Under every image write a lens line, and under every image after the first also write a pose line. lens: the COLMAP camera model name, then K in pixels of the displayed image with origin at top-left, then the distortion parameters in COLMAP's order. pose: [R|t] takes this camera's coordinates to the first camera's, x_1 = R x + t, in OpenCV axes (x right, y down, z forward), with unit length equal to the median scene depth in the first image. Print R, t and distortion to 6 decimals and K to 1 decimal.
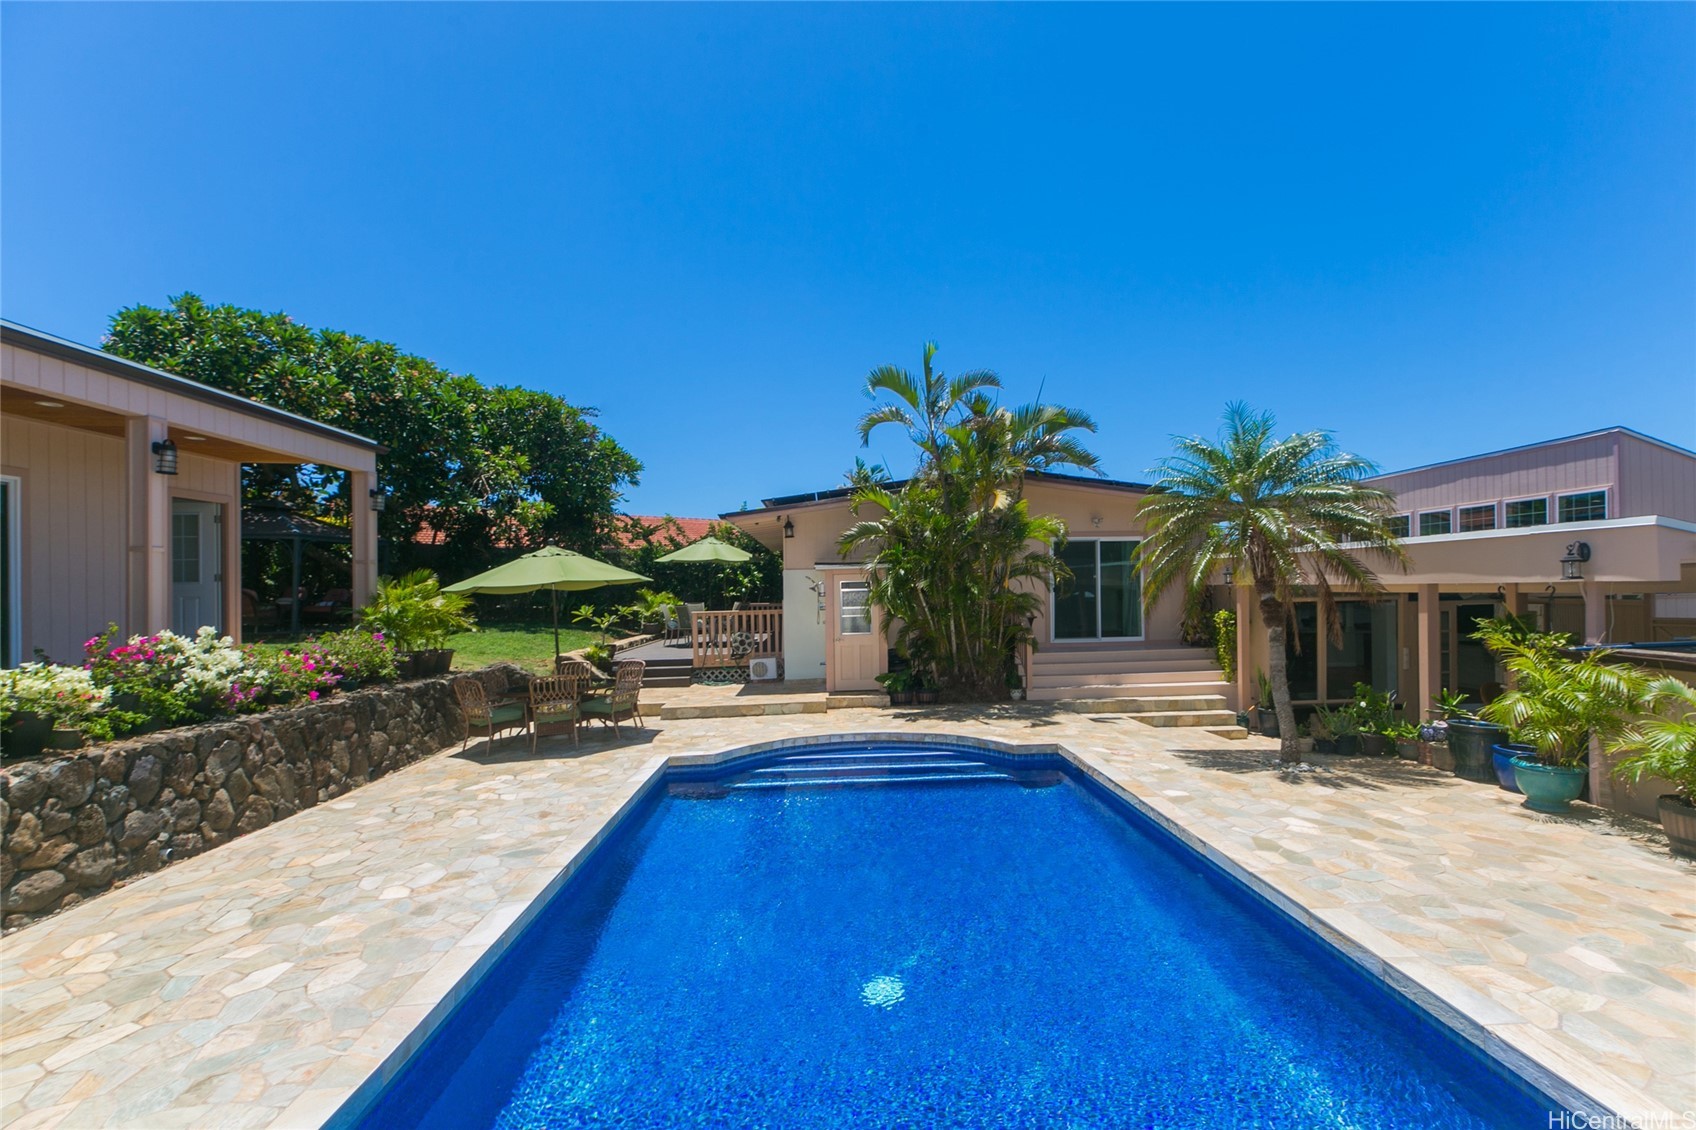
lens RADIAL K [[749.1, 0, 848.0], [0, 749.1, 565.0], [0, 0, 1]] dist [0.002023, 0.000257]
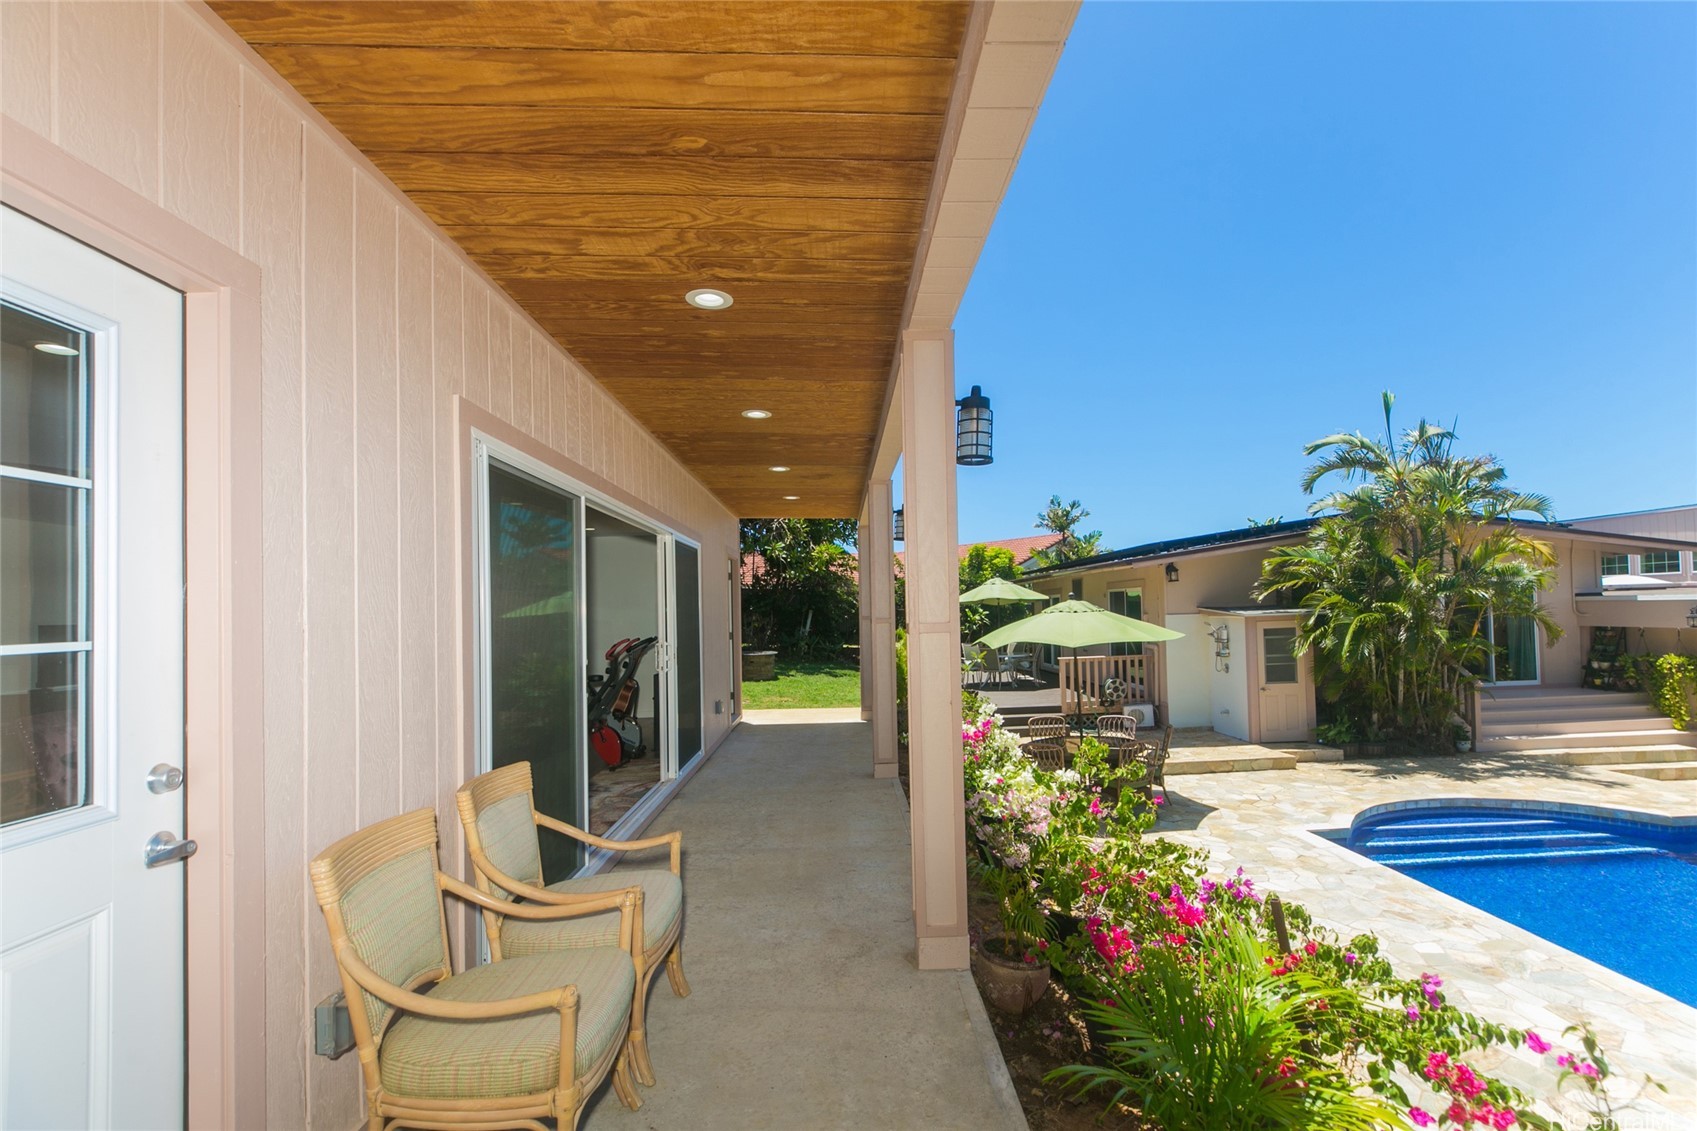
lens RADIAL K [[749.5, 0, 848.5], [0, 749.5, 565.5], [0, 0, 1]] dist [0.002023, 0.000257]
pose [[0.999946, -0.009213, -0.004849, -0.565107], [0.009126, 0.999803, -0.017608, -0.050131], [0.005011, 0.017563, 0.999833, 0.022801]]
